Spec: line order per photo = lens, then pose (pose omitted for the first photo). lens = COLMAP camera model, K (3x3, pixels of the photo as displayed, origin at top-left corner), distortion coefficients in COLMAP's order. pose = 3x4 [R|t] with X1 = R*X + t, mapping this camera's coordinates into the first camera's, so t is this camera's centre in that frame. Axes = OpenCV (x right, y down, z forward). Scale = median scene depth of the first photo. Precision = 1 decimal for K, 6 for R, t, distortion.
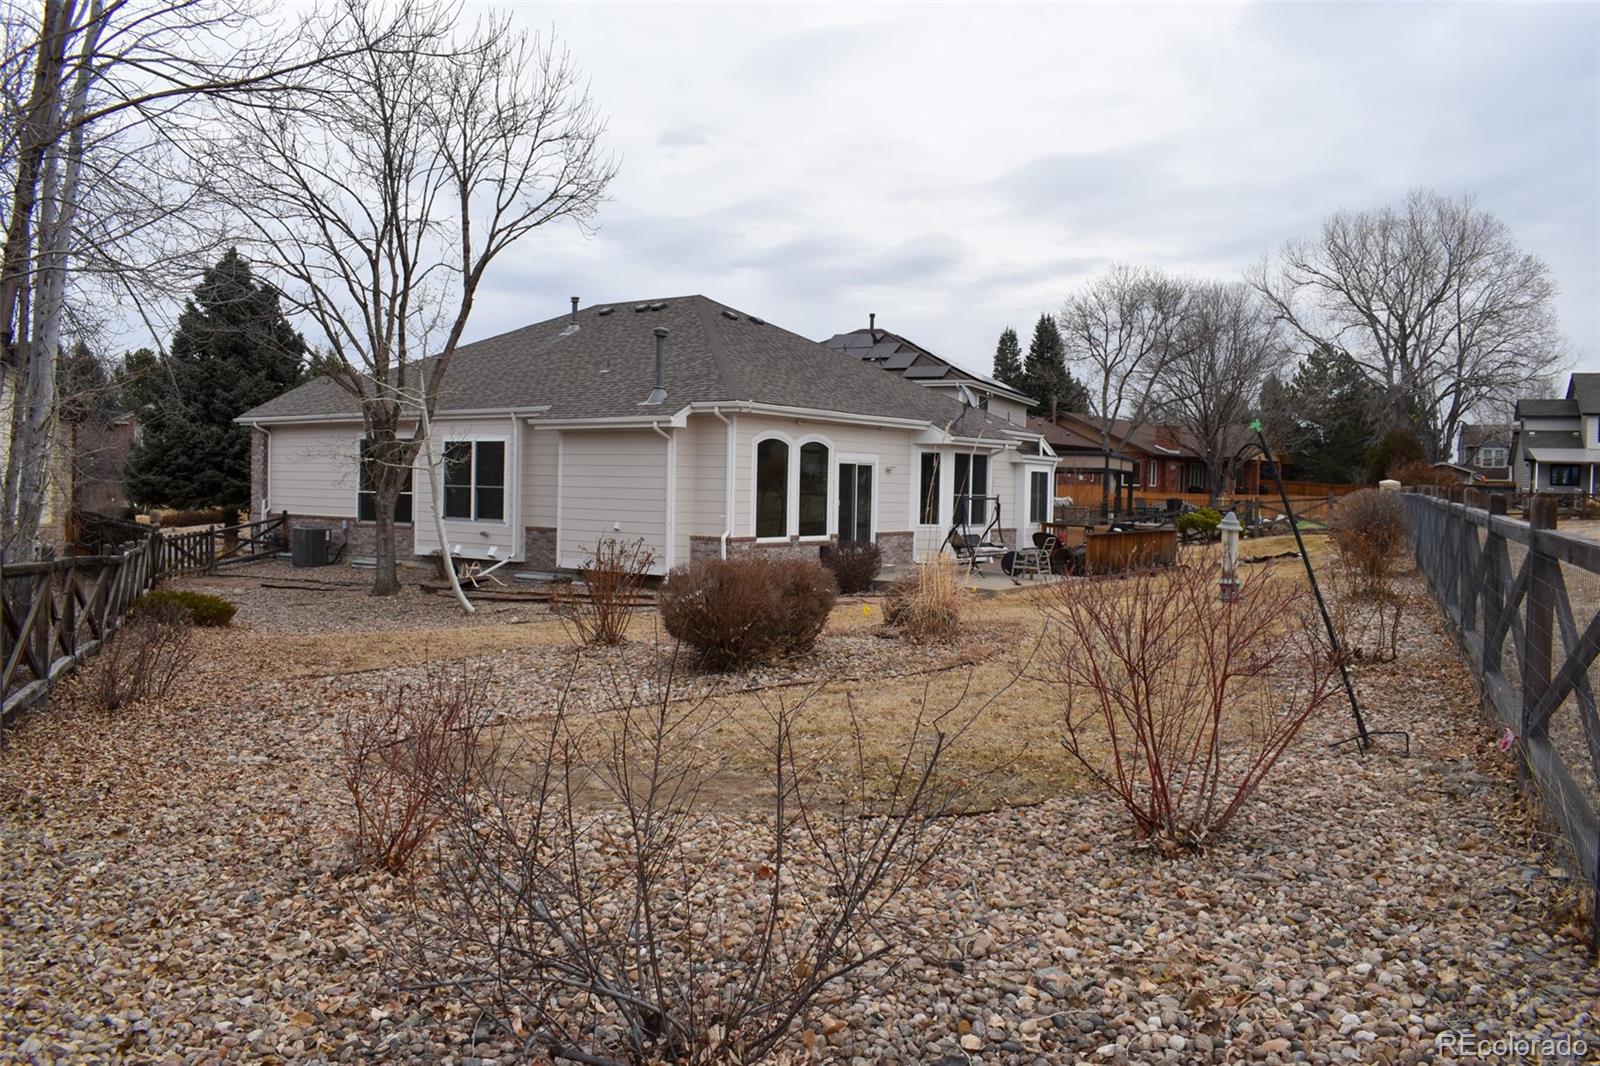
lens RADIAL K [[1235.9, 0, 807.0], [0, 1235.9, 529.1], [0, 0, 1]] dist [-0.105313, 0.024002]
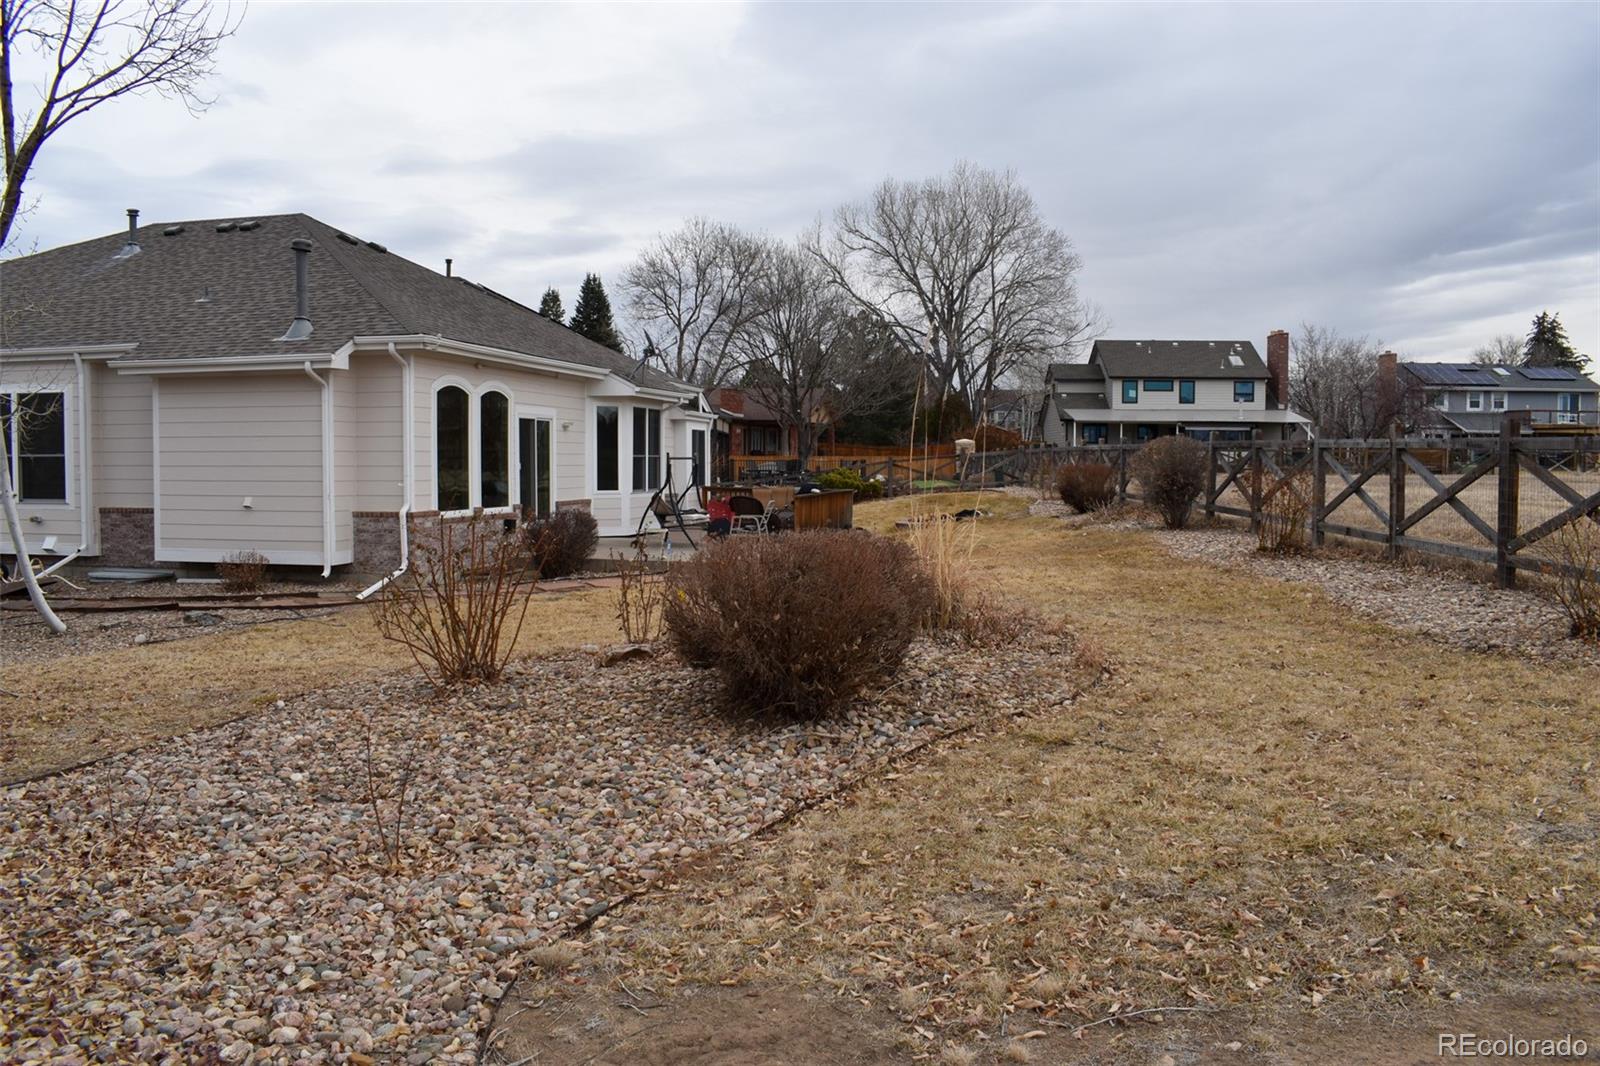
lens RADIAL K [[1235.9, 0, 807.0], [0, 1235.9, 529.1], [0, 0, 1]] dist [-0.105313, 0.024002]
pose [[0.920661, -0.038443, 0.388465, -0.103623], [0.029088, 0.999128, 0.029935, 0.001374], [-0.389278, -0.016261, 0.920977, 0.153537]]
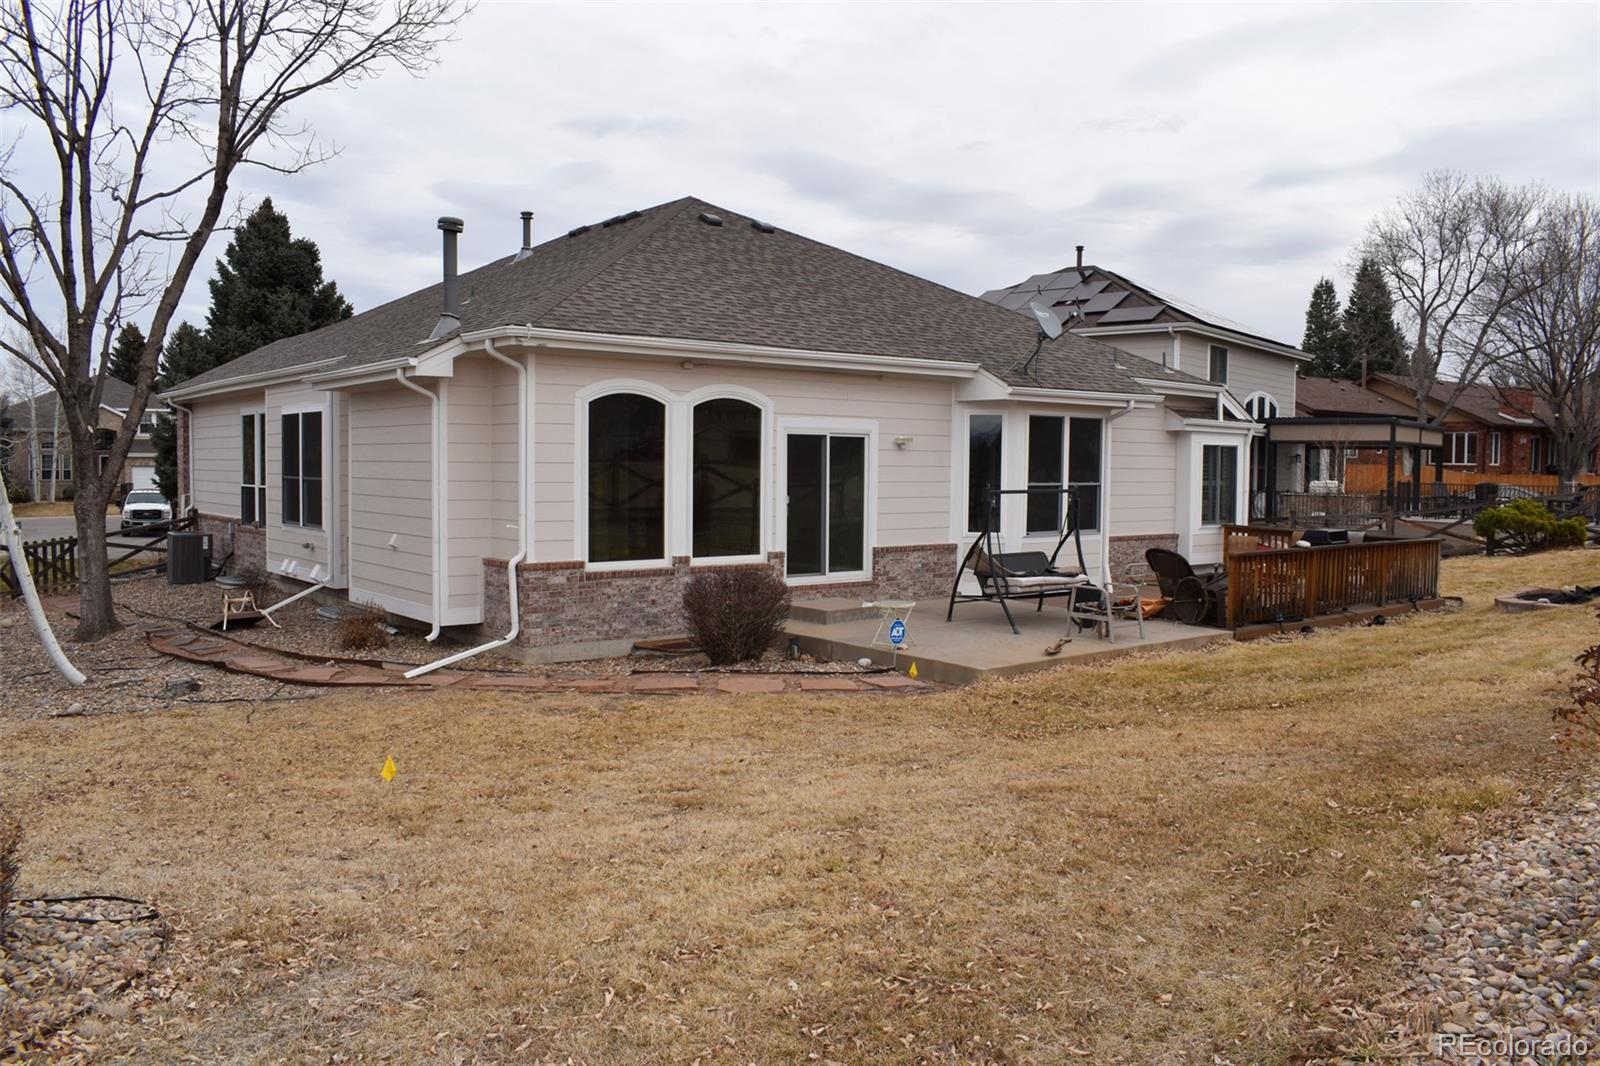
lens RADIAL K [[1235.9, 0, 807.0], [0, 1235.9, 529.1], [0, 0, 1]] dist [-0.105313, 0.024002]
pose [[0.961837, 0.003466, -0.273602, 0.176616], [0.000405, 0.999901, 0.014092, -0.013684], [0.273624, -0.013665, 0.961740, 0.375126]]
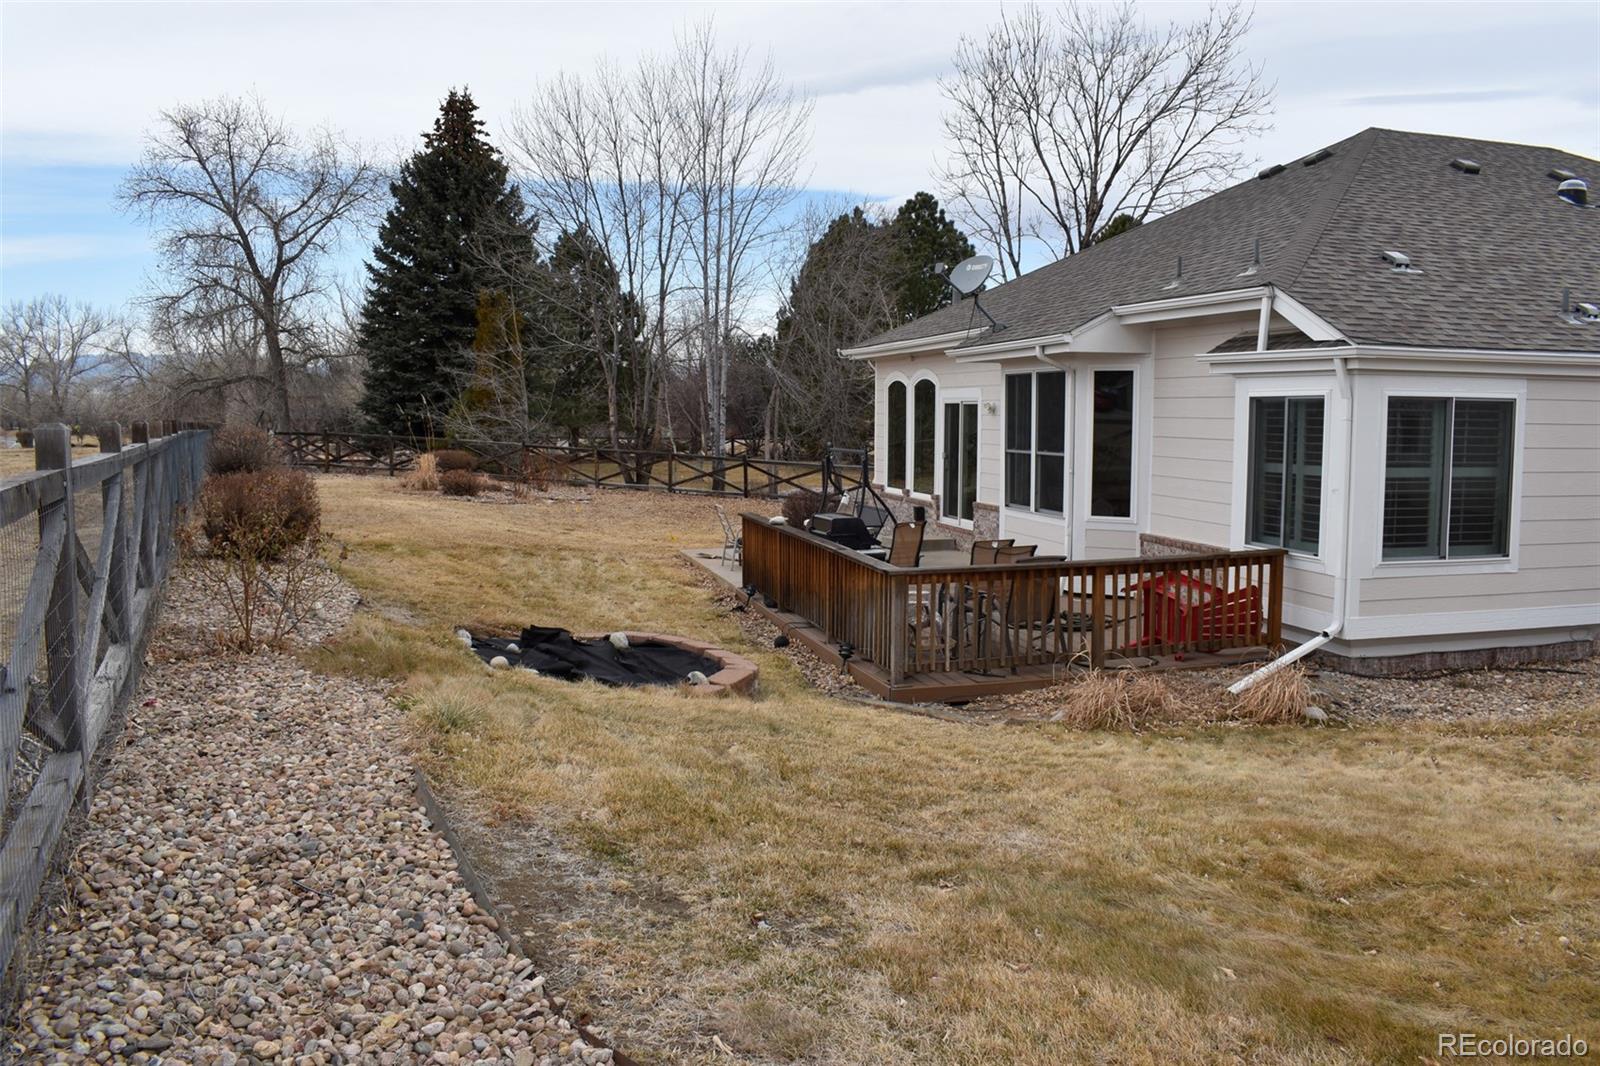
lens RADIAL K [[1235.9, 0, 807.0], [0, 1235.9, 529.1], [0, 0, 1]] dist [-0.105313, 0.024002]
pose [[-0.646348, 0.050278, -0.761385, 0.589403], [-0.042186, 0.993946, 0.101447, -0.044173], [0.761876, 0.097690, -0.640314, 1.262182]]
